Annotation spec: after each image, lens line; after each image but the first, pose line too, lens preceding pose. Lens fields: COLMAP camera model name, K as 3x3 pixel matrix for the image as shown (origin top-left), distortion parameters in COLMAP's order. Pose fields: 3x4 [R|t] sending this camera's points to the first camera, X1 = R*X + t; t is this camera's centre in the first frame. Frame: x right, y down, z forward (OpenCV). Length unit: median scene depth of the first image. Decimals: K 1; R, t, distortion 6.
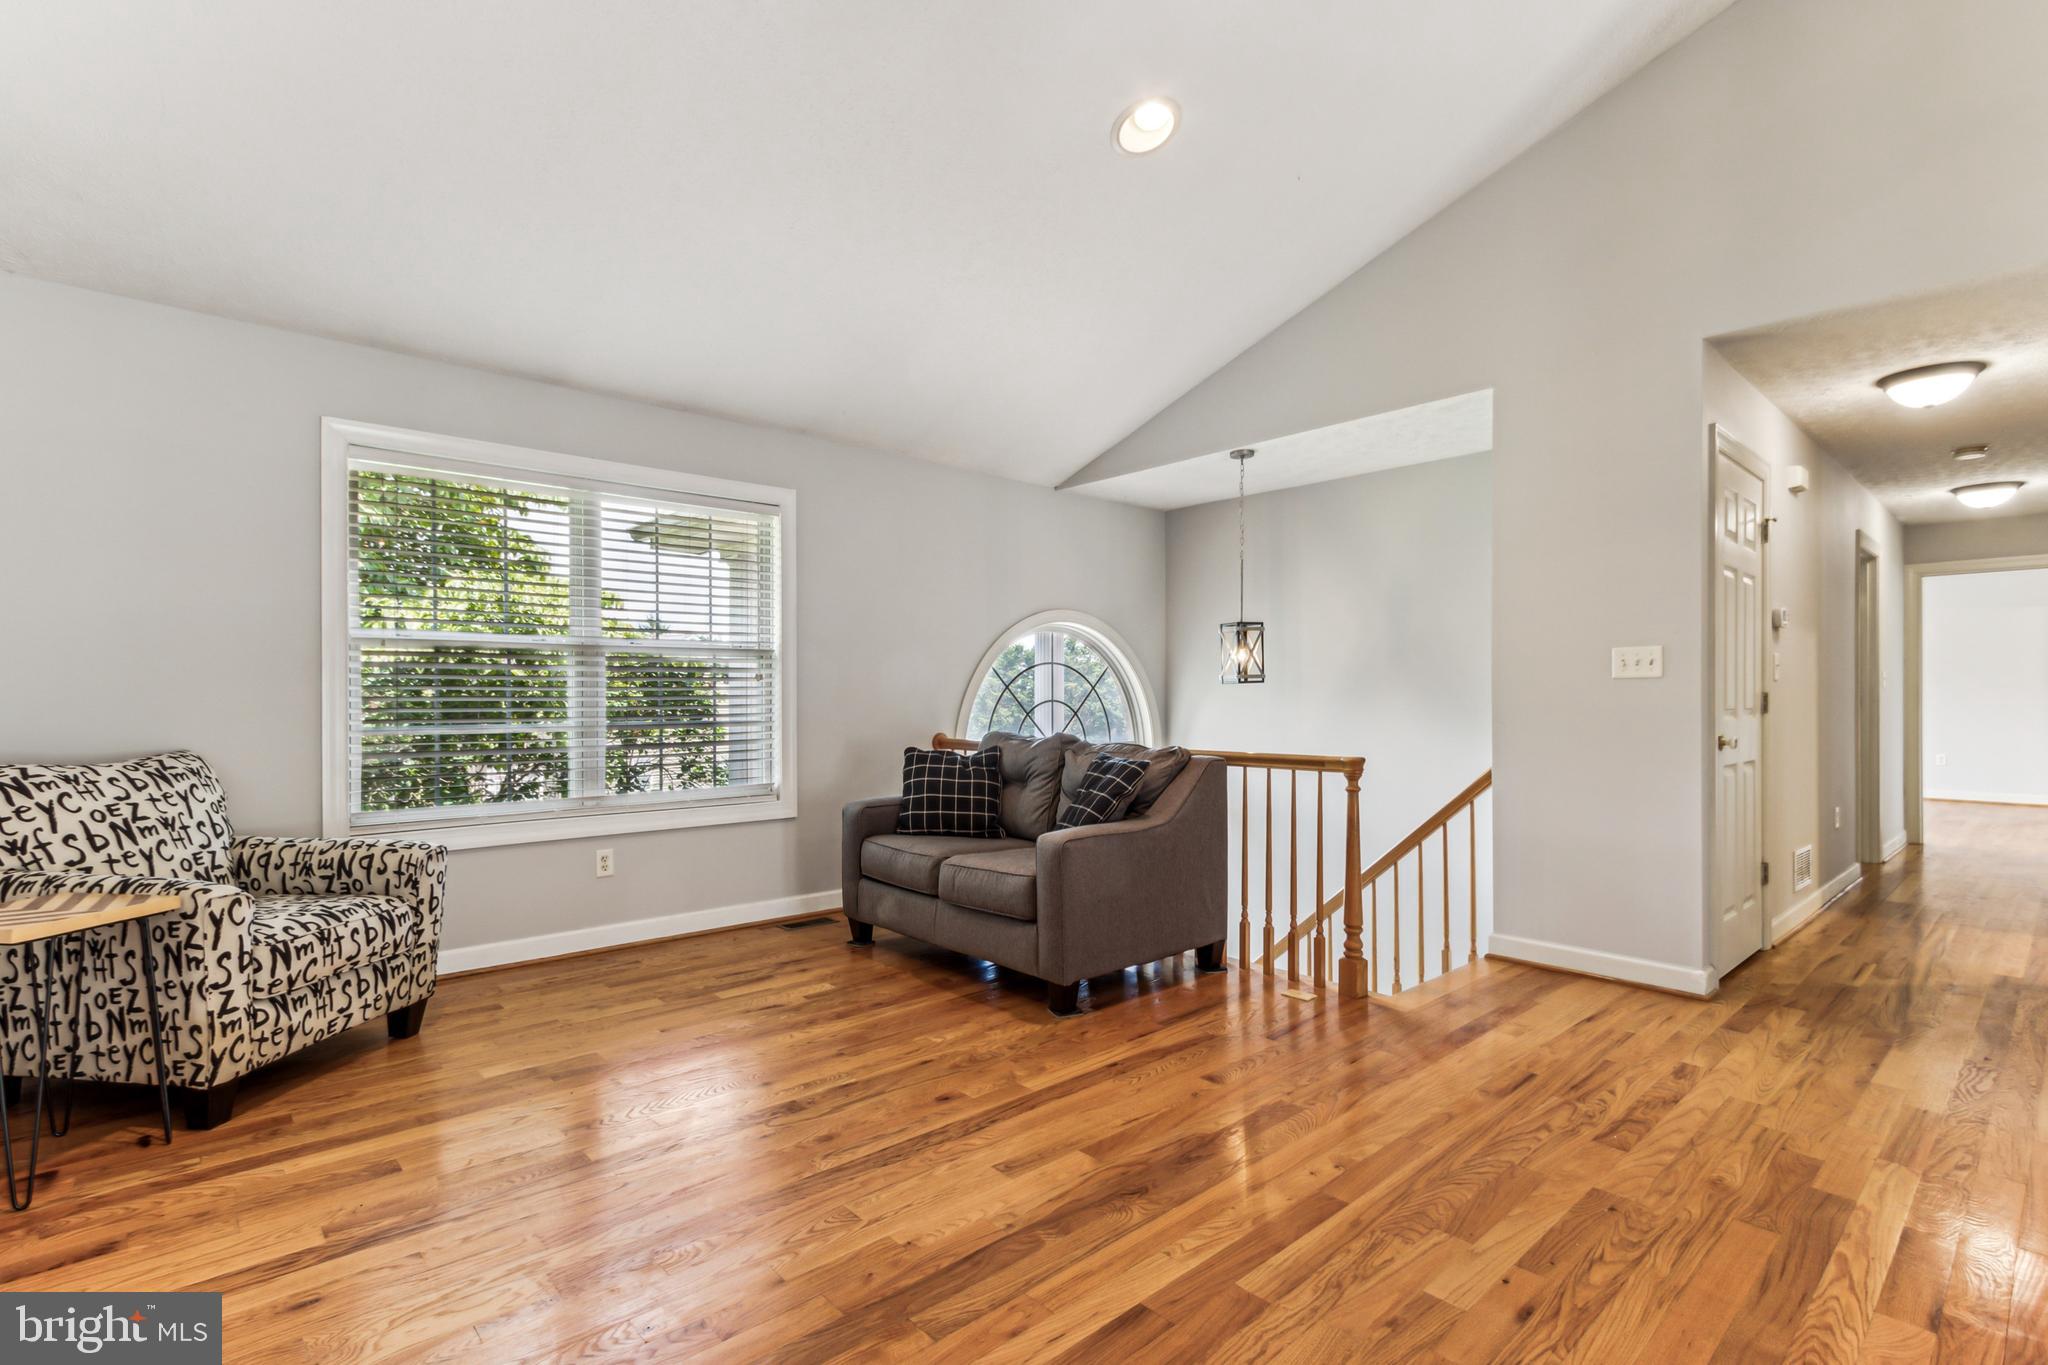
lens RADIAL K [[948.2, 0, 1007.2], [0, 948.2, 701.9], [0, 0, 1]] dist [-0.000396, -0.000063]
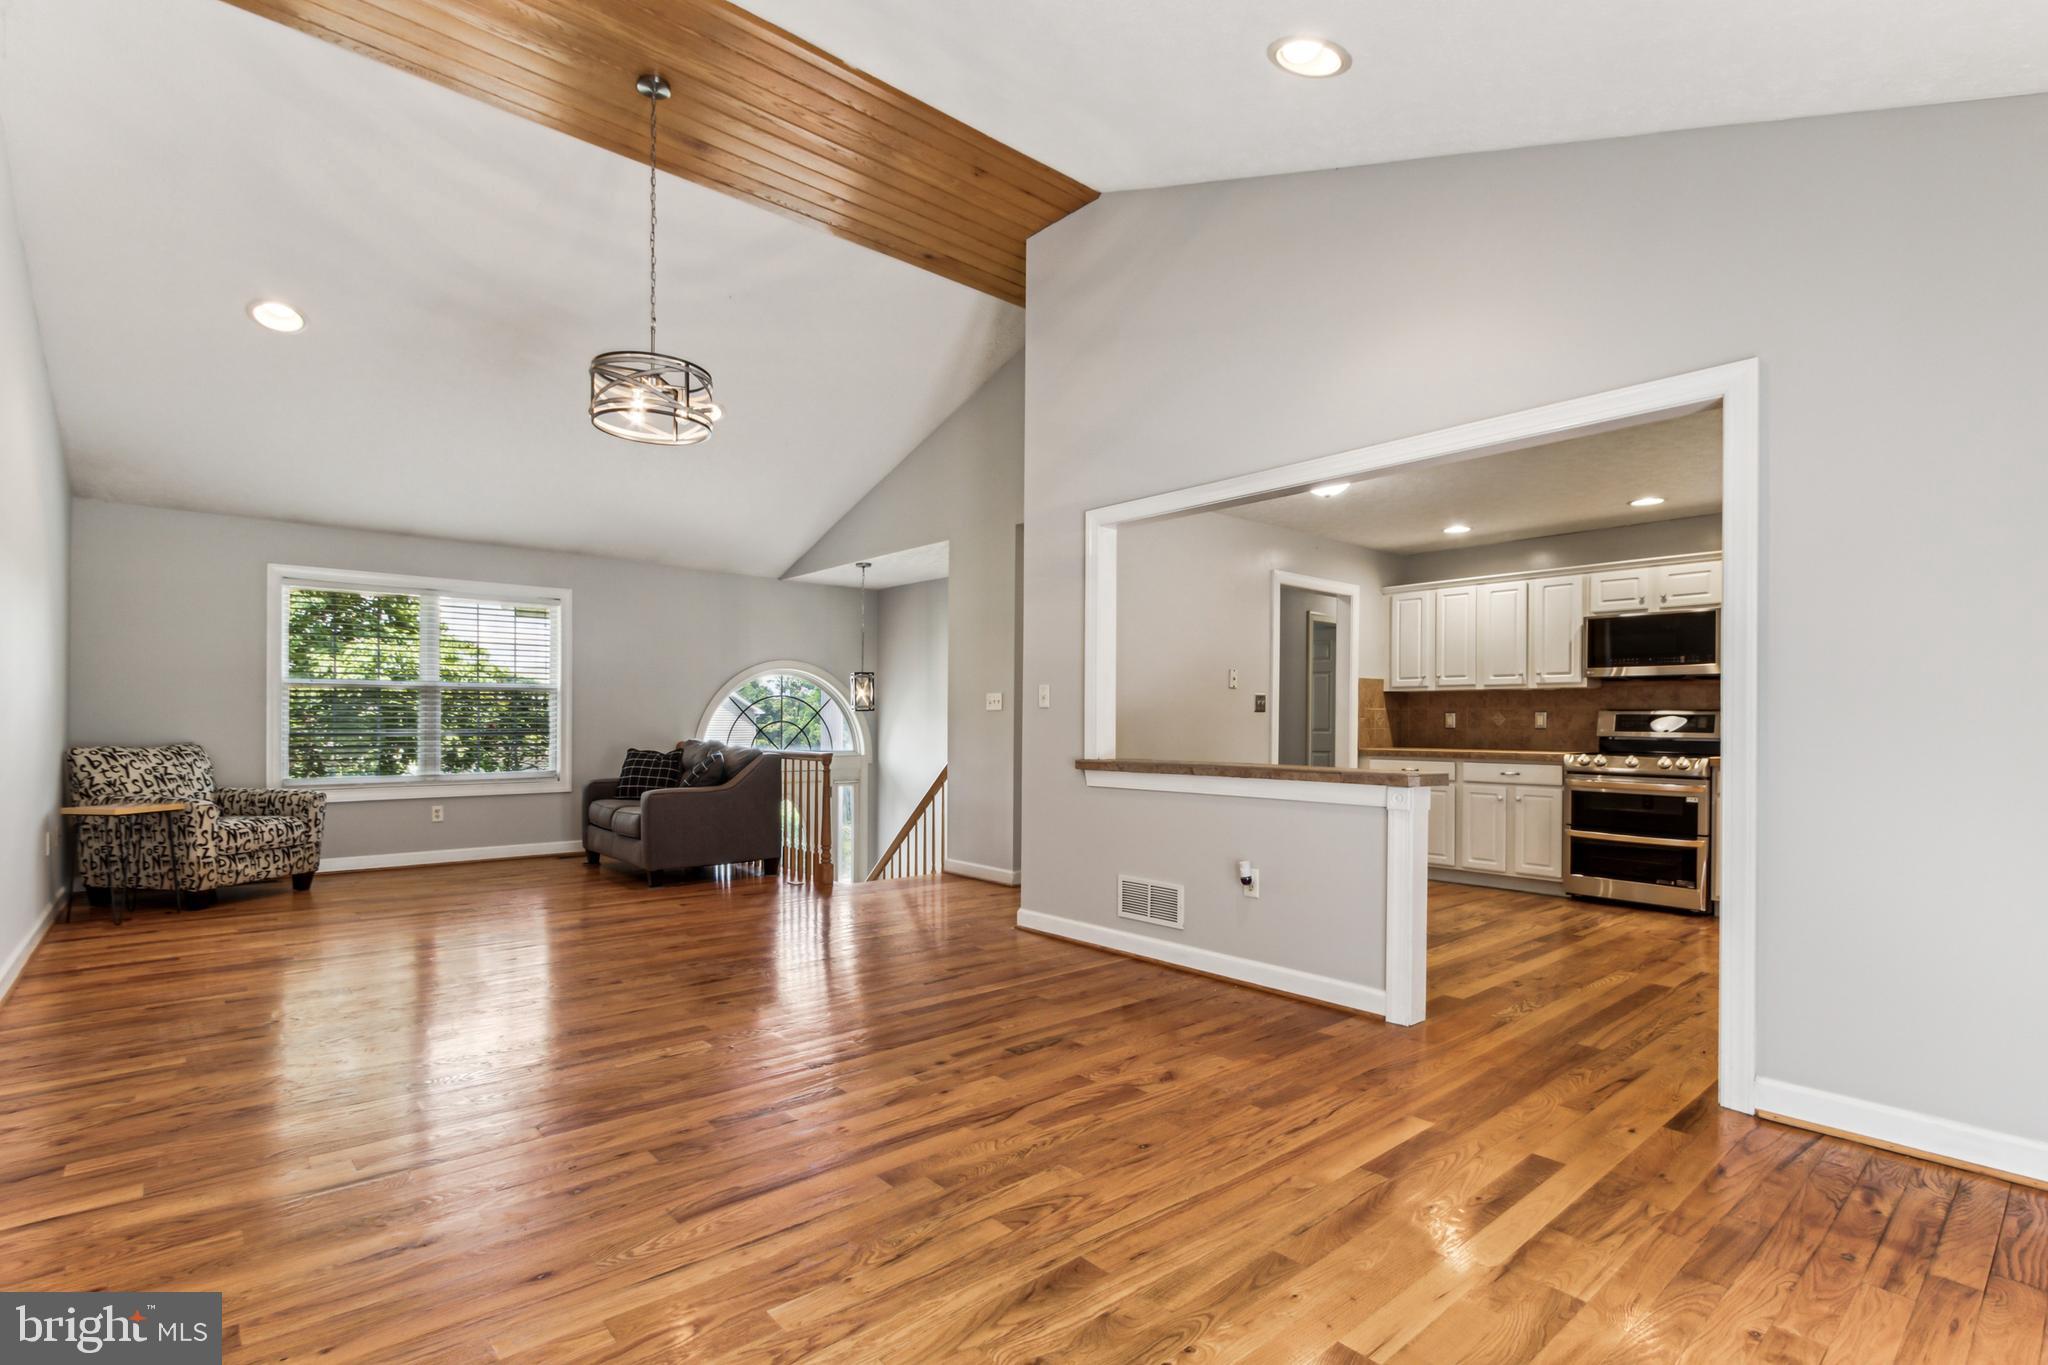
lens RADIAL K [[948.2, 0, 1016.1], [0, 948.2, 726.9], [0, 0, 1]] dist [-0.000396, -0.000063]
pose [[0.999821, 0.007637, -0.017303, 0.931162], [-0.007611, 0.999970, 0.001586, 0.003964], [0.017315, -0.001454, 0.999849, -0.994371]]
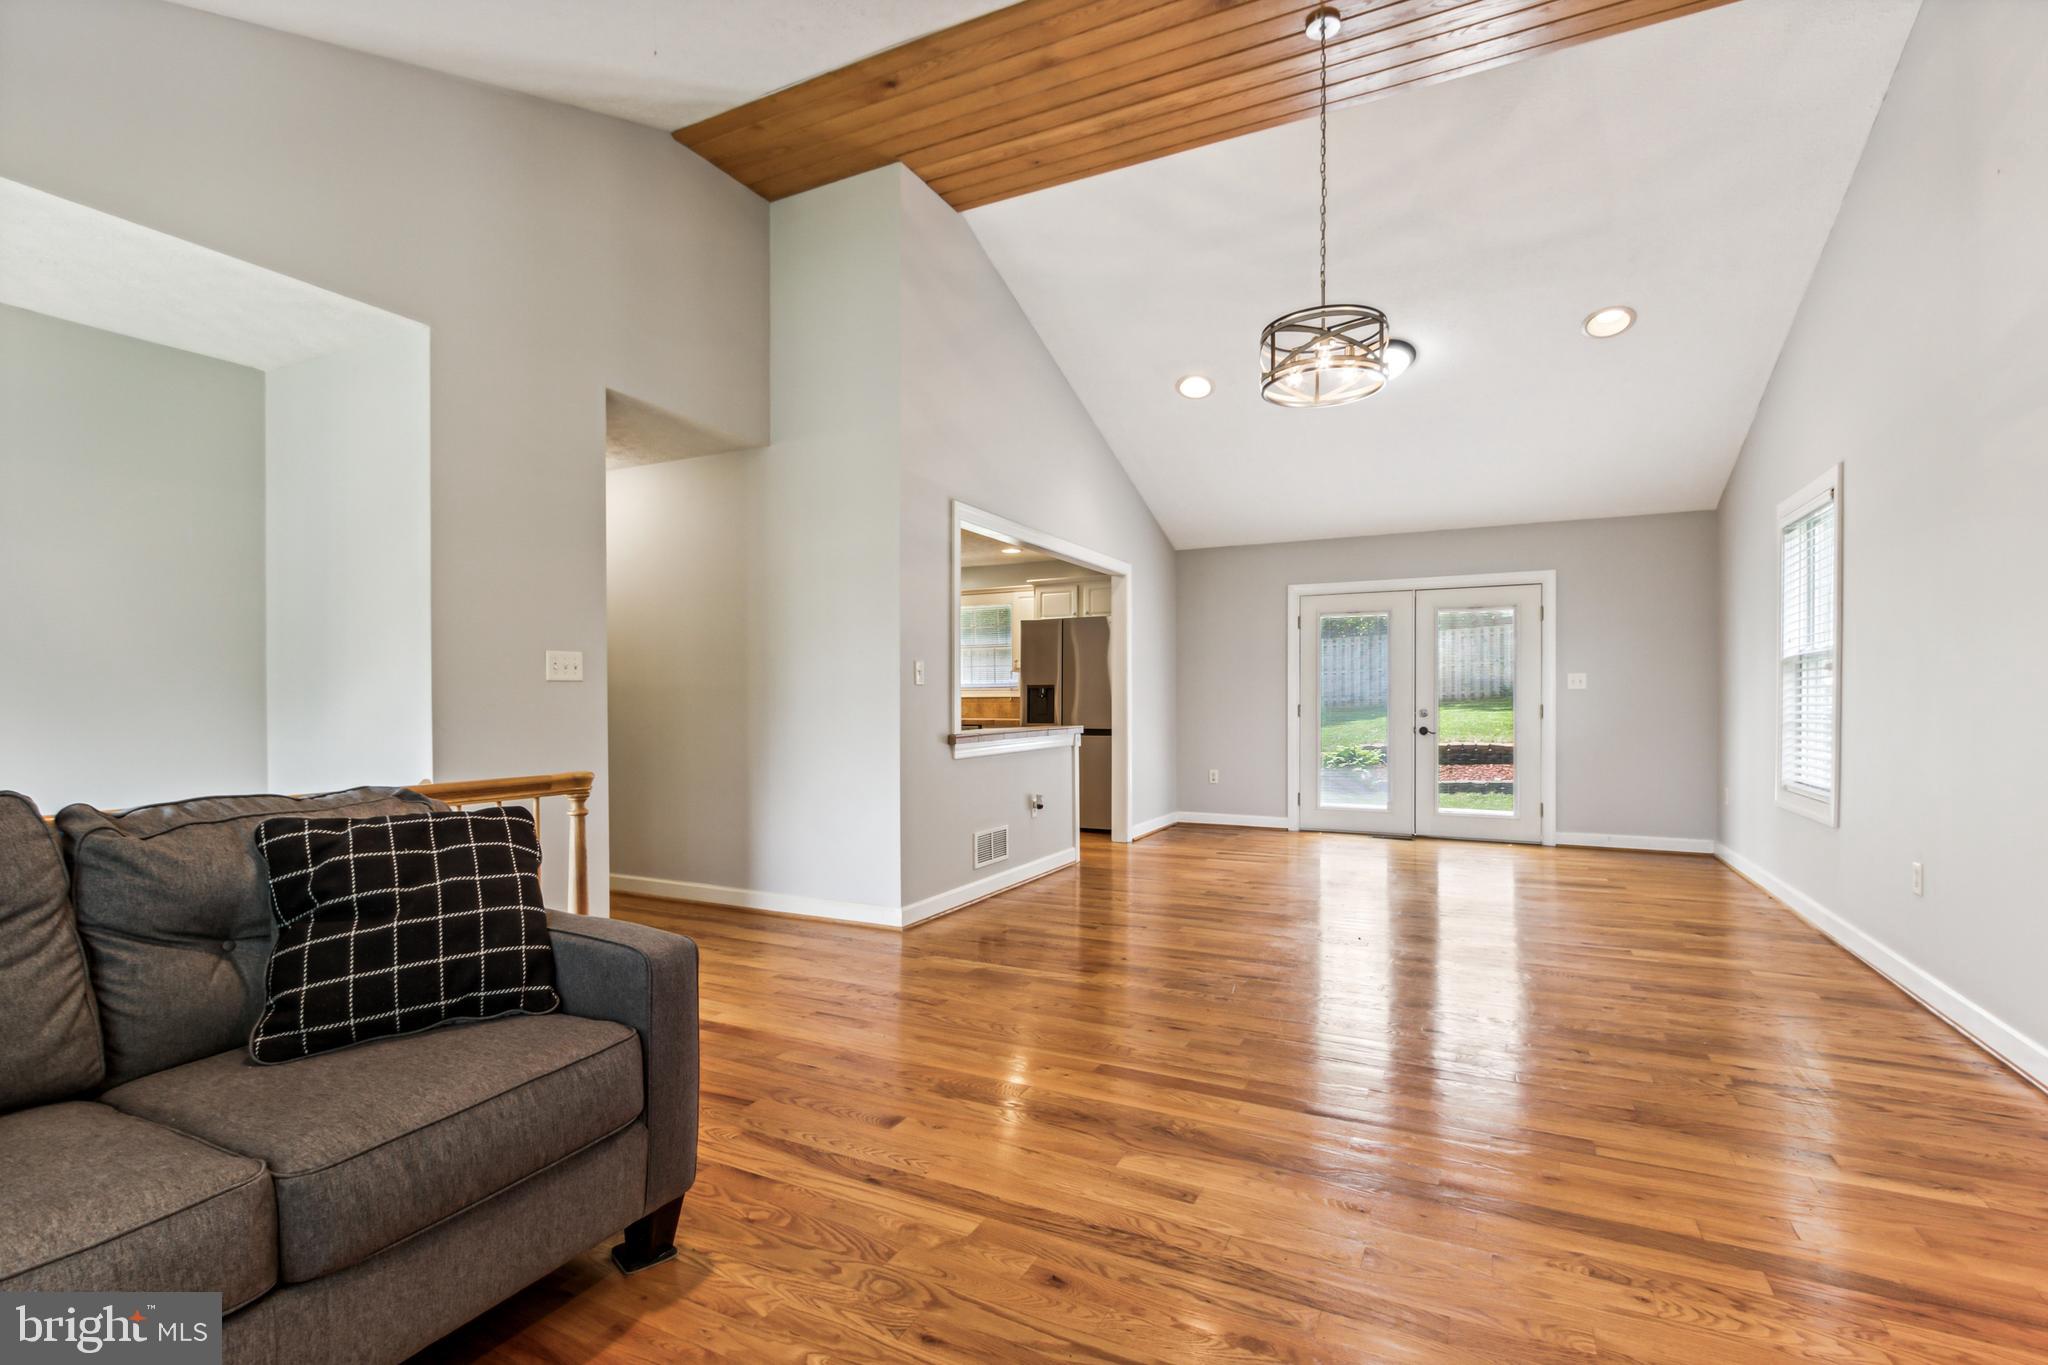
lens RADIAL K [[948.2, 0, 1008.4], [0, 948.2, 703.4], [0, 0, 1]] dist [-0.000396, -0.000063]
pose [[-0.358017, -0.003370, 0.933709, -0.637118], [0.004462, 0.999976, 0.005320, -0.004693], [-0.933704, 0.006071, -0.357993, 1.168113]]
